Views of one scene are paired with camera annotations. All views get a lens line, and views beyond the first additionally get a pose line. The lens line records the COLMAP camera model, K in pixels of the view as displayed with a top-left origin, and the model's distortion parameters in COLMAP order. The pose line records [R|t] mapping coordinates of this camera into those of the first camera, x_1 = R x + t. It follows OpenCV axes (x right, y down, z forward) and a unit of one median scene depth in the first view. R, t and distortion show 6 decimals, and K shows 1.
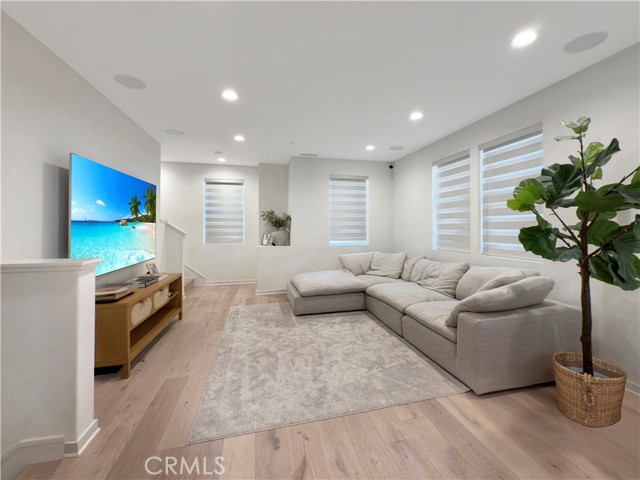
lens RADIAL K [[266.2, 0, 310.1], [0, 266.2, 227.8], [0, 0, 1]] dist [0.003223, -0.001160]
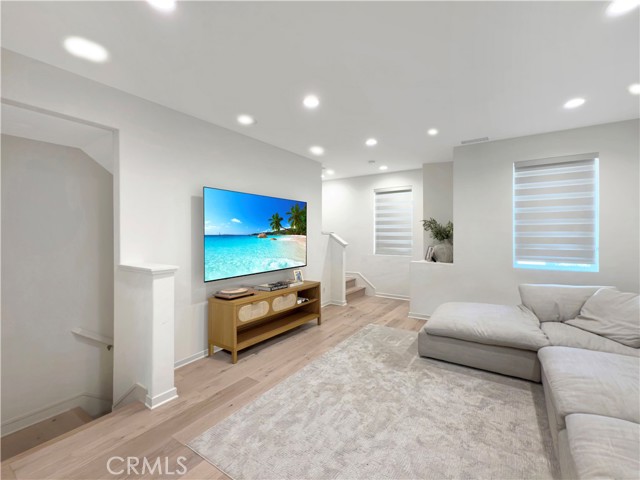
lens RADIAL K [[266.2, 0, 321.7], [0, 266.2, 236.1], [0, 0, 1]] dist [0.003223, -0.001160]
pose [[0.714873, 0.004278, -0.699241, 0.300824], [-0.004951, 0.999987, 0.001056, -0.016732], [0.699237, 0.002707, 0.714885, 0.268378]]
